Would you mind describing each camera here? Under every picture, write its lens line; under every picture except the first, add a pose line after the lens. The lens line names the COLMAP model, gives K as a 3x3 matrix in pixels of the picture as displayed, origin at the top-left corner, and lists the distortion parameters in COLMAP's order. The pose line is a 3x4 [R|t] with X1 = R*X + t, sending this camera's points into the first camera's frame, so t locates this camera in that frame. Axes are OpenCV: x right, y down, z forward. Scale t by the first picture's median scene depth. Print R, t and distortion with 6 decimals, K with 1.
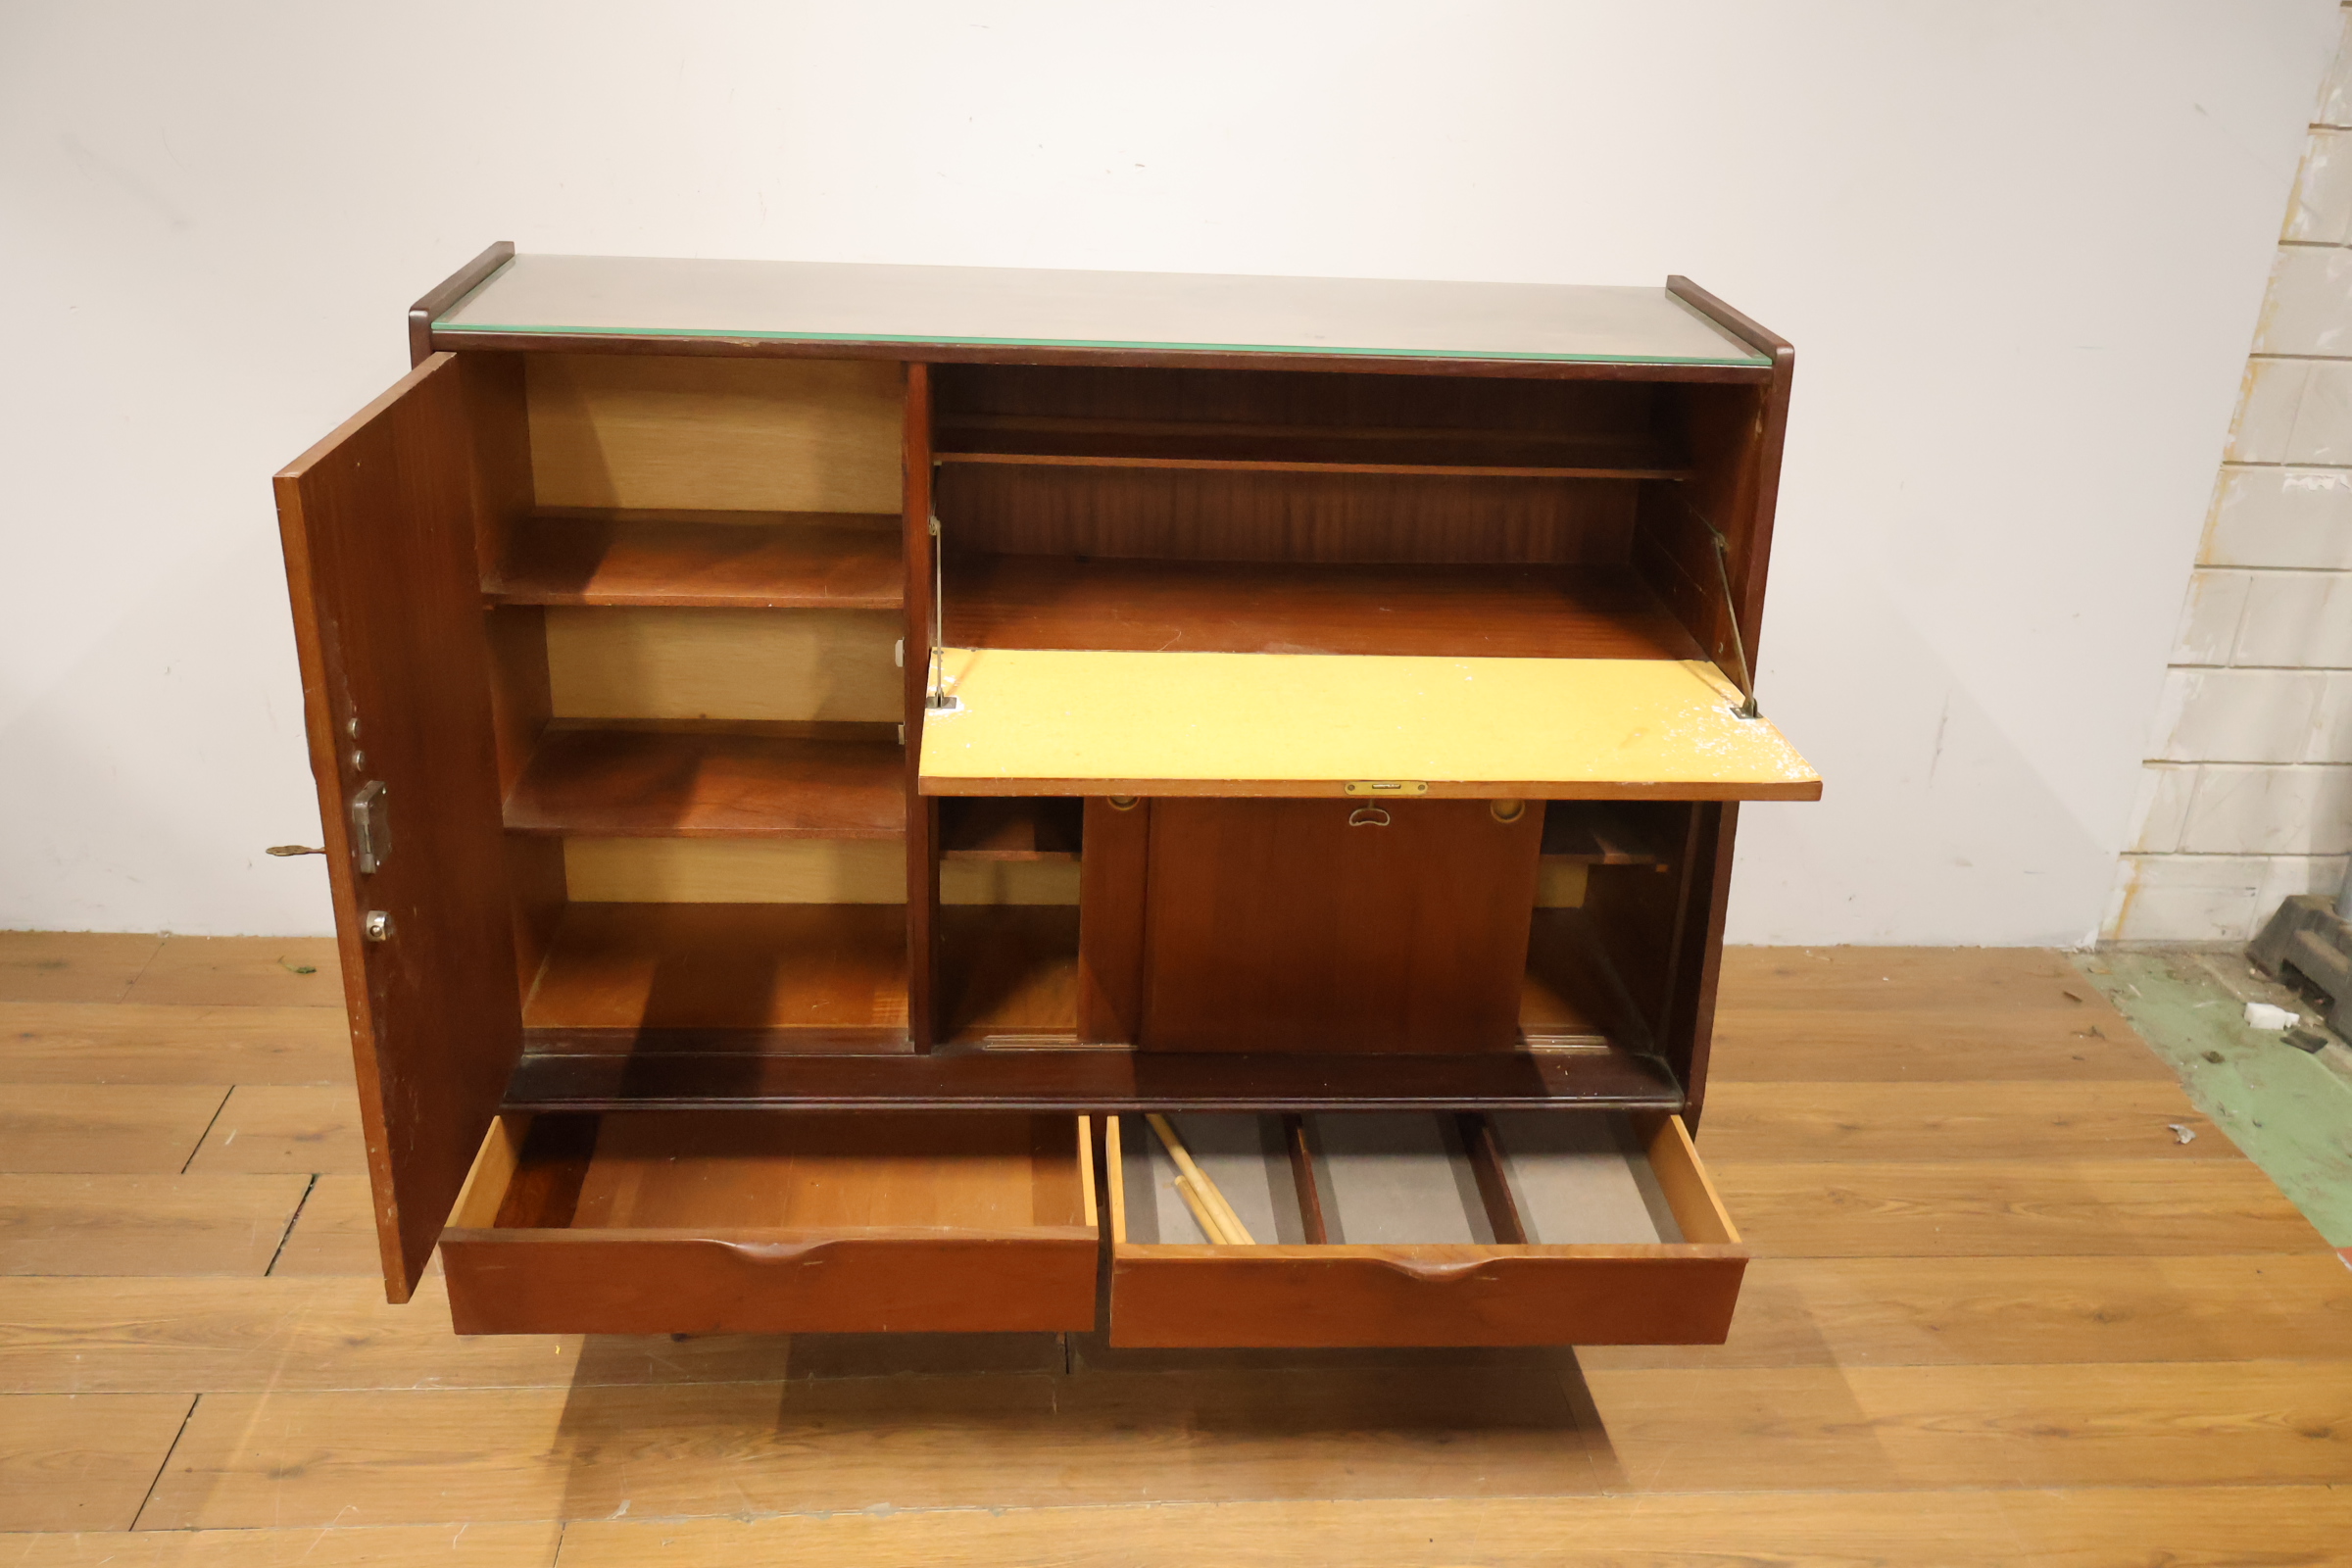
lens RADIAL K [[2166.5, 0, 1173.7], [0, 2166.5, 784.7], [0, 0, 1]] dist [0.005758, 0.003812]
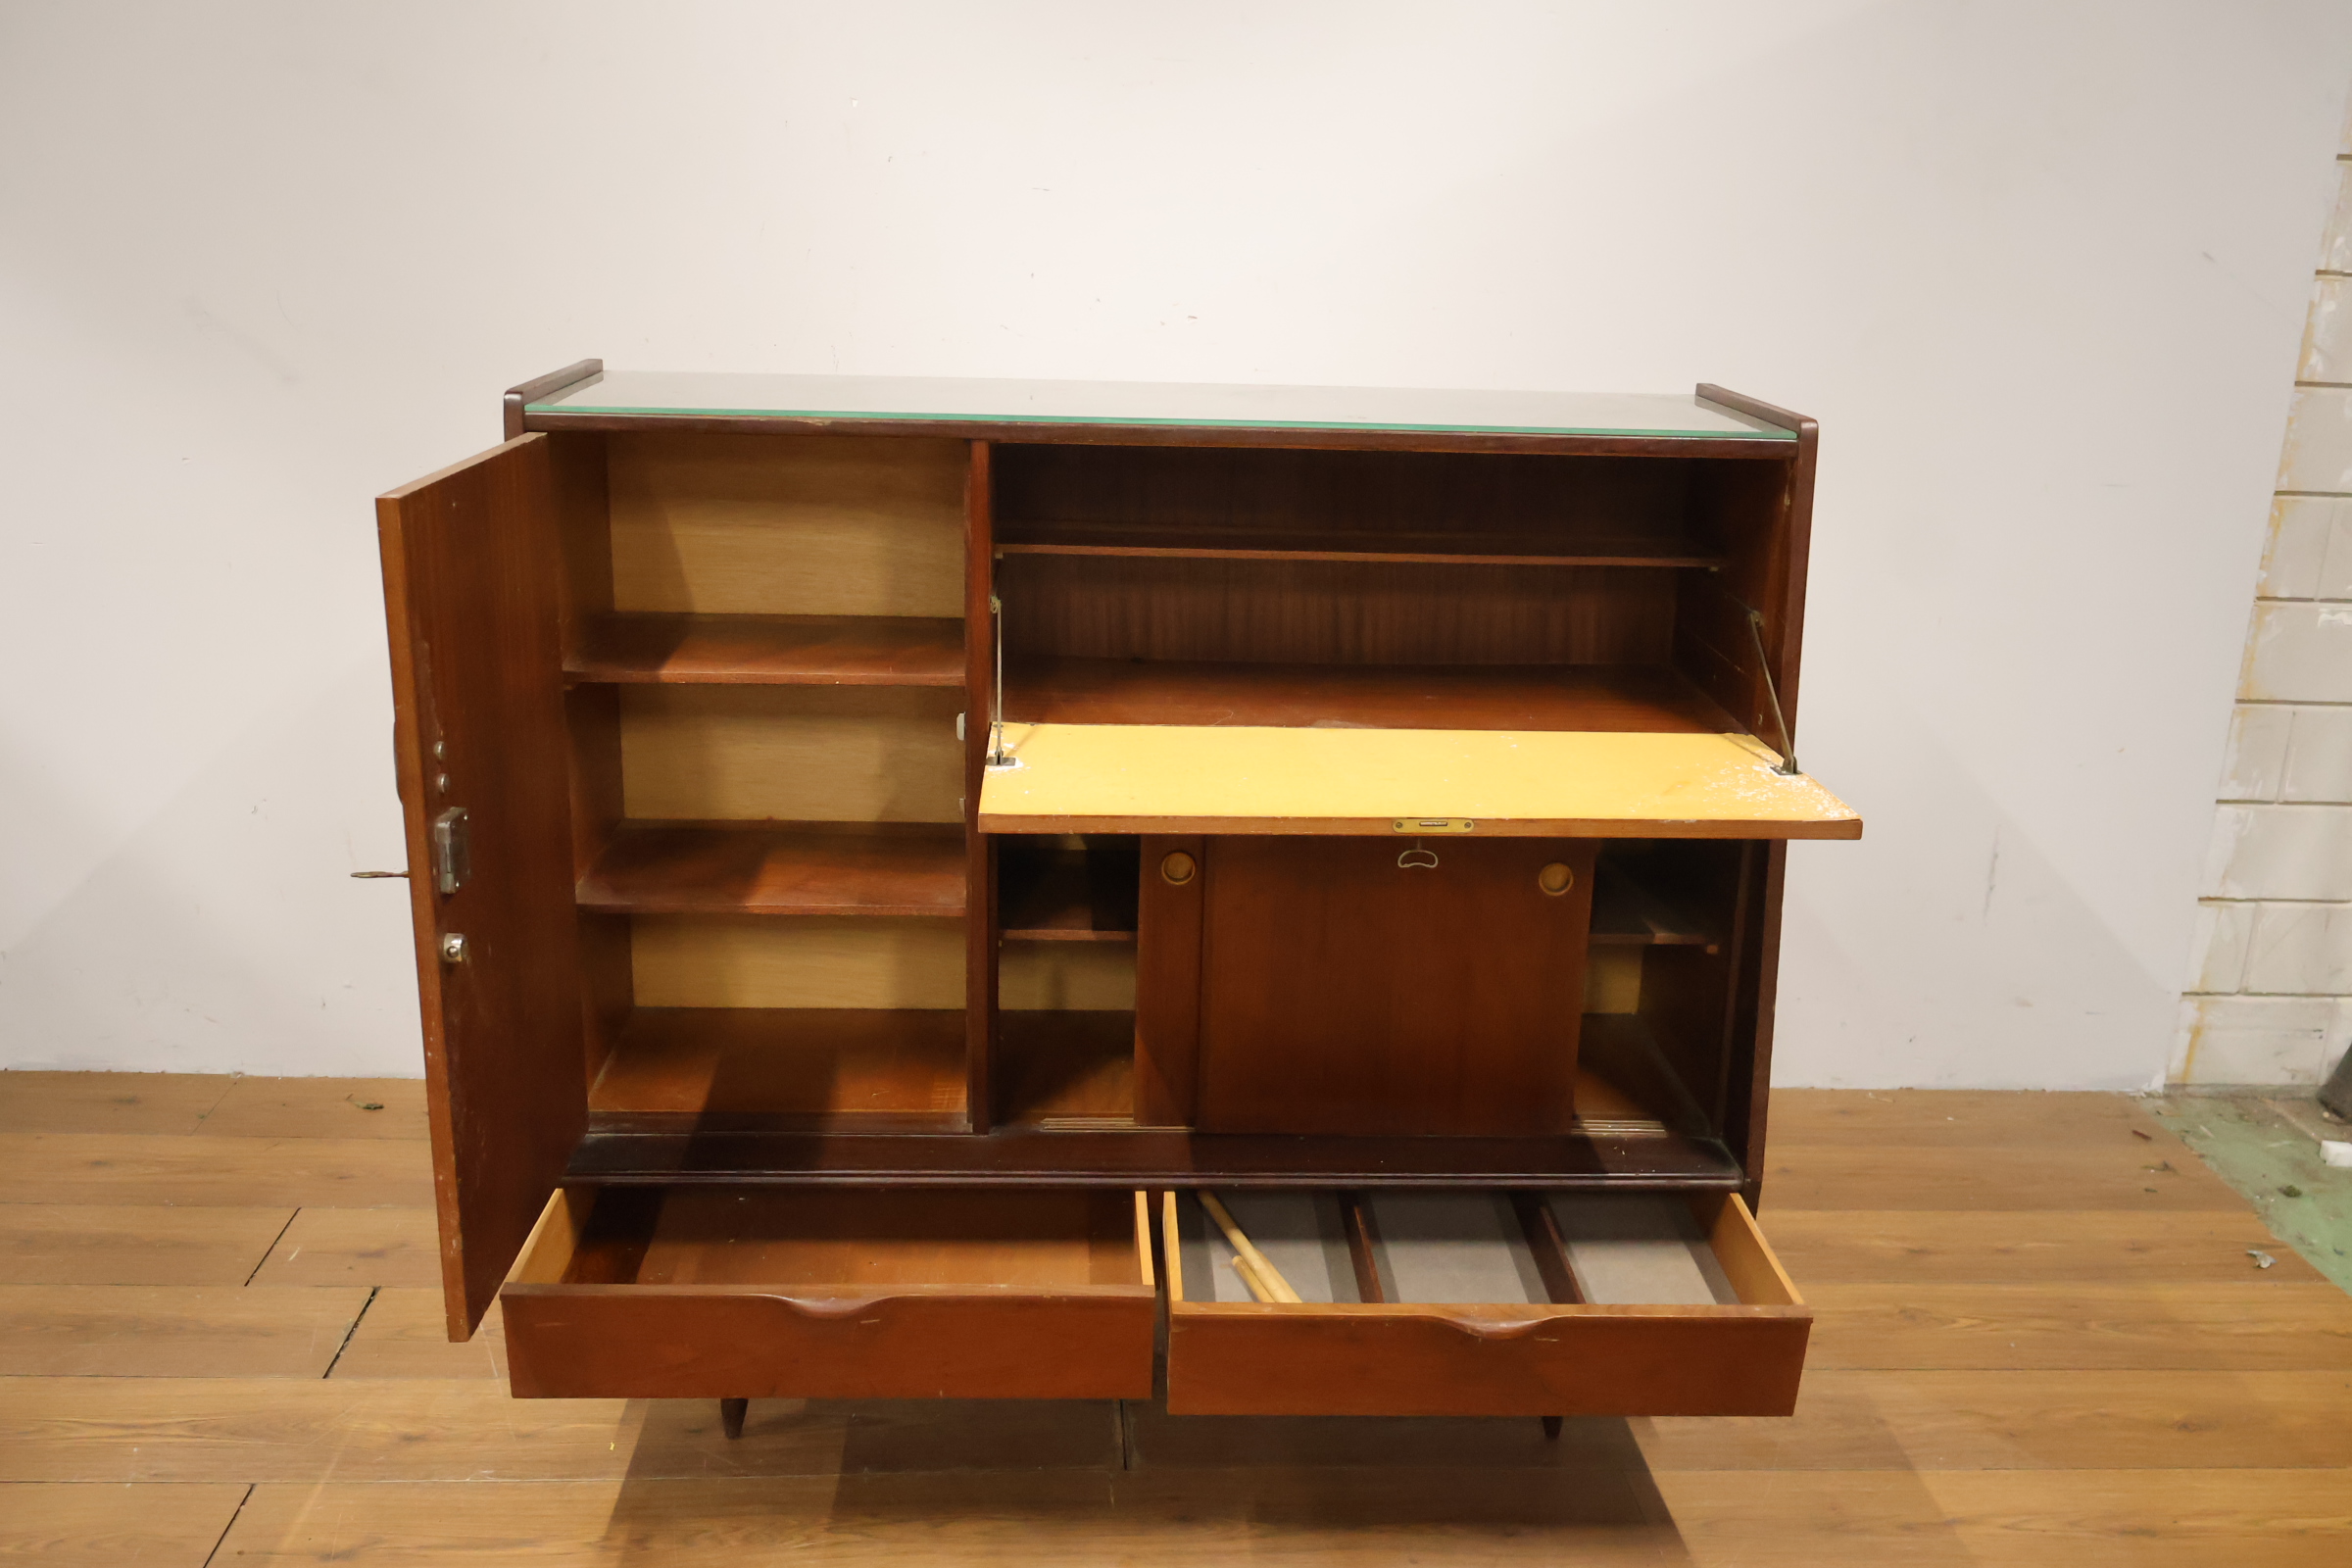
lens RADIAL K [[2165.9, 0, 1181.0], [0, 2165.9, 777.1], [0, 0, 1]] dist [0.006057, 0.007964]
pose [[0.999661, -0.008538, -0.024605, 0.002579], [0.005219, 0.991243, -0.131947, 0.070191], [0.025516, 0.131773, 0.990951, -0.013656]]
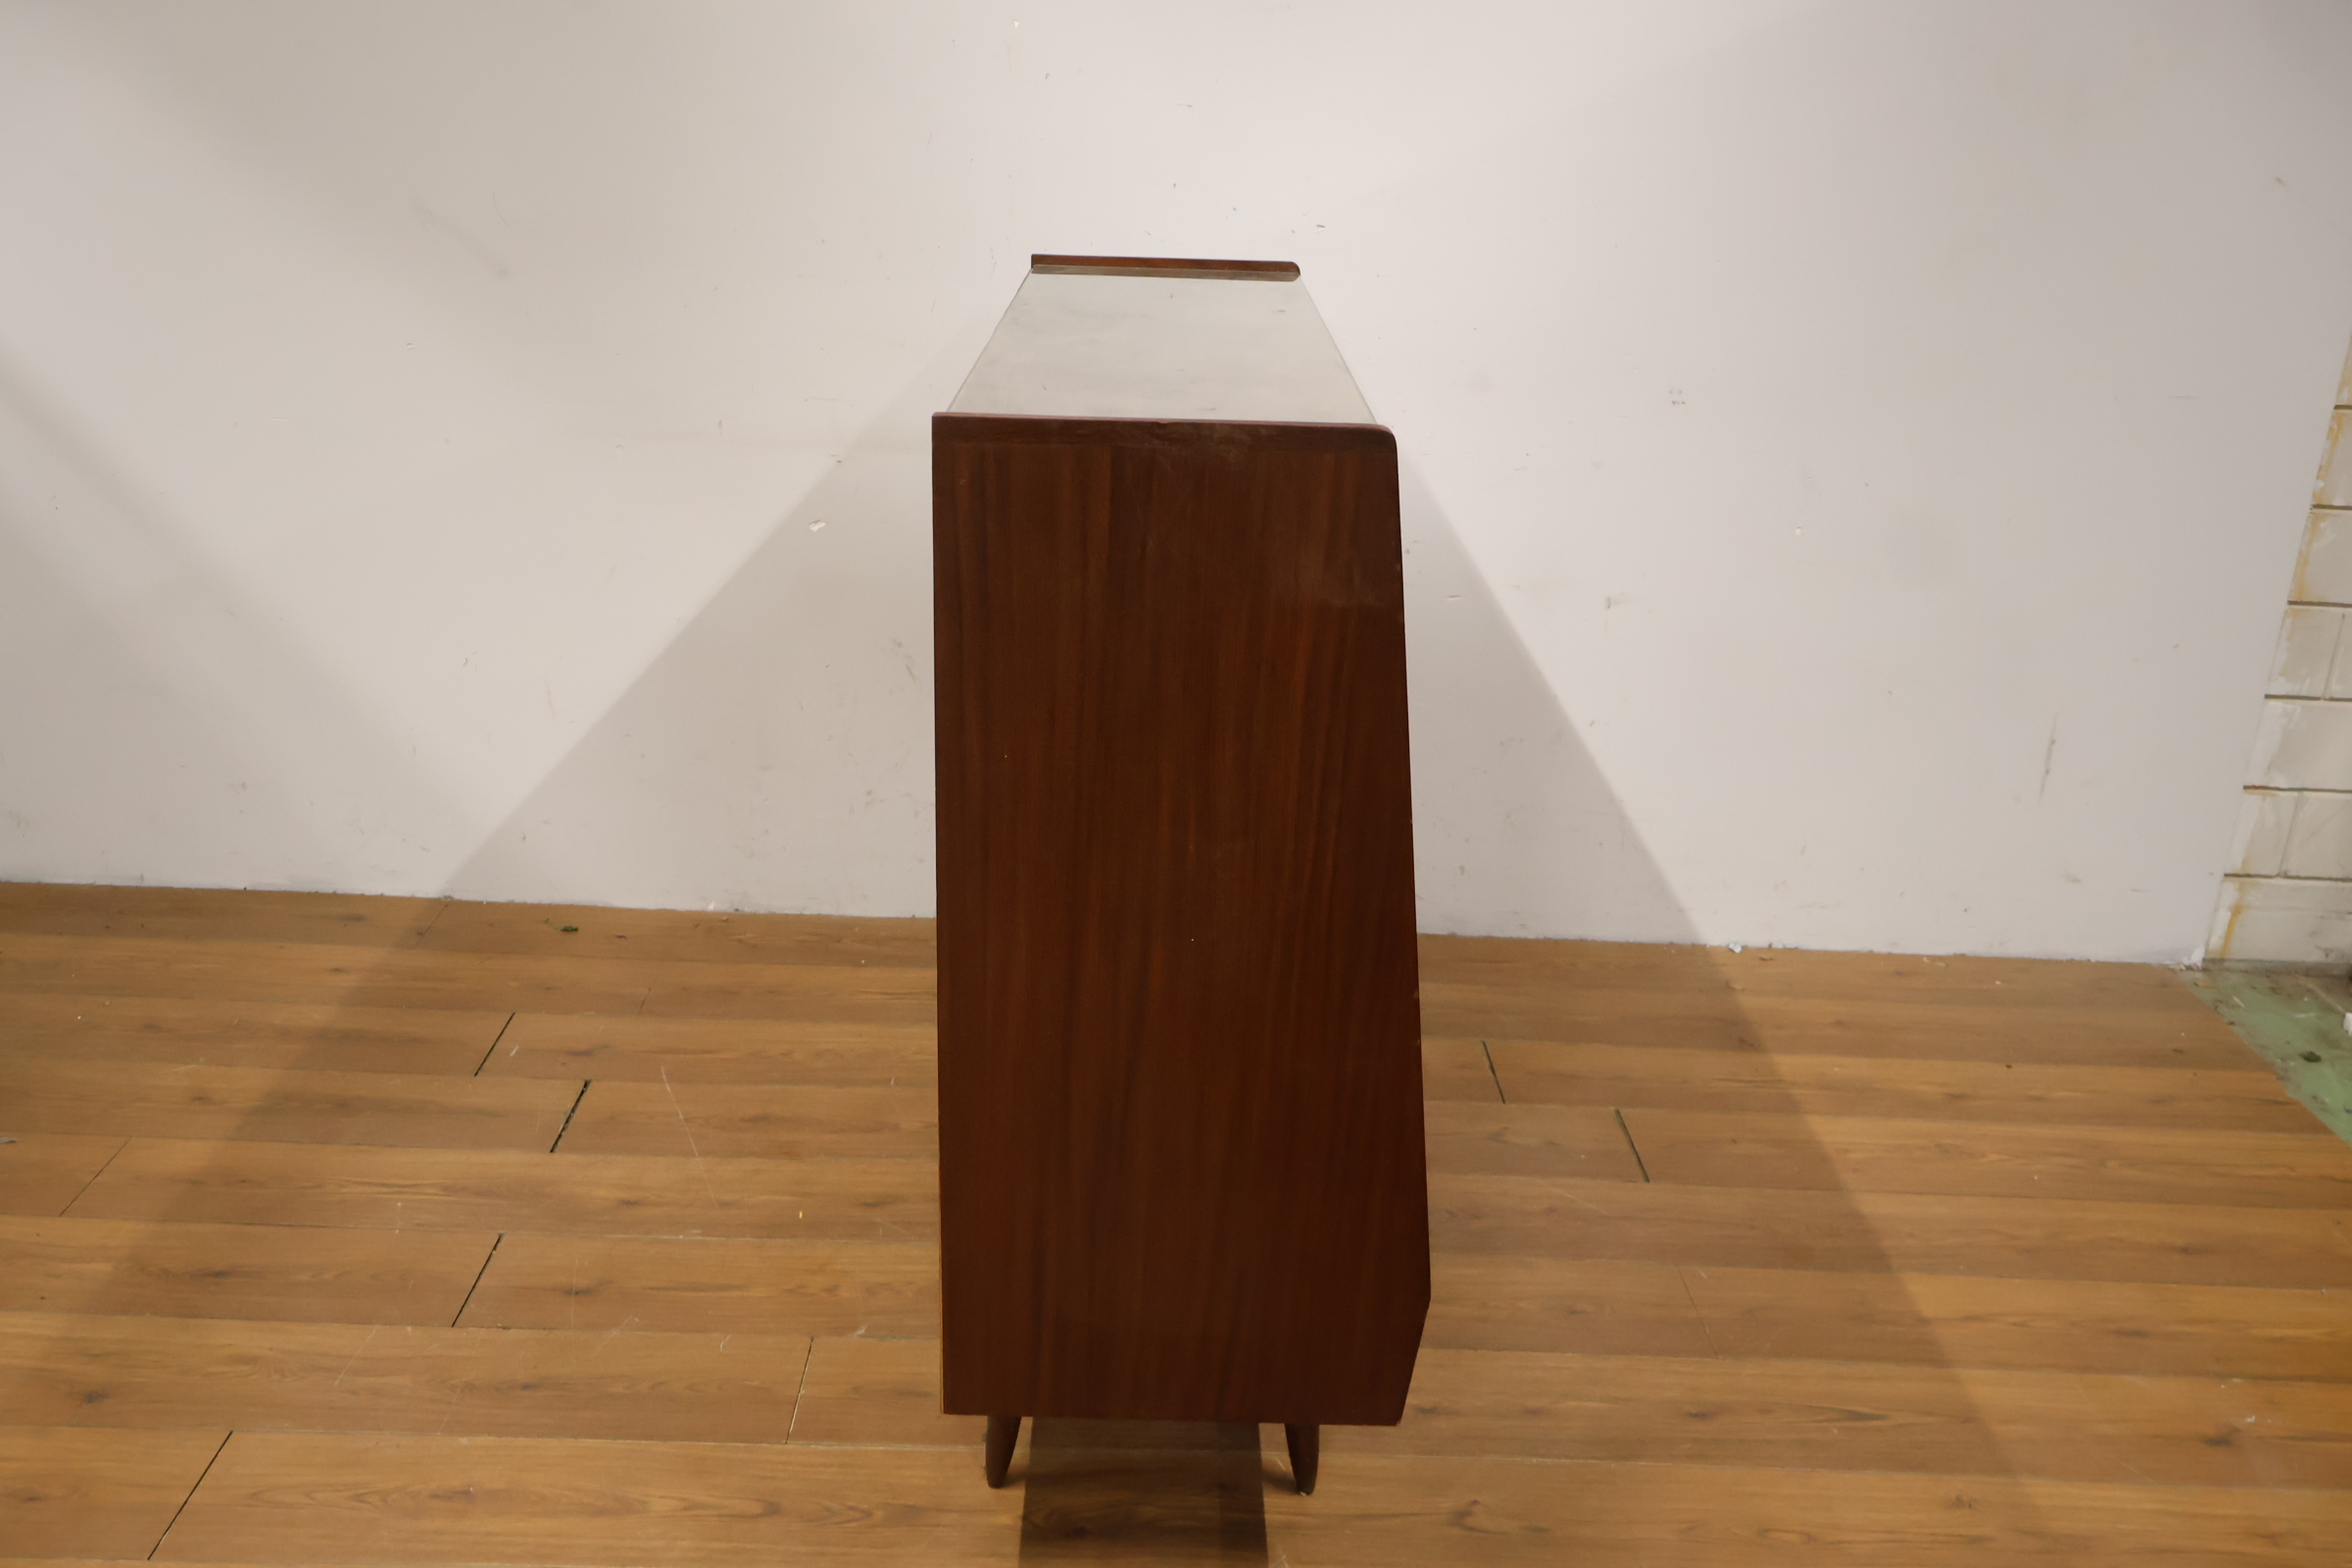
lens RADIAL K [[2181.2, 0, 1173.5], [0, 2181.2, 793.9], [0, 0, 1]] dist [0.015019, -0.001719]
pose [[0.997585, 0.018481, -0.066948, -0.009868], [-0.023099, 0.997358, -0.068877, 0.088296], [0.065498, 0.070257, 0.995376, -0.124932]]
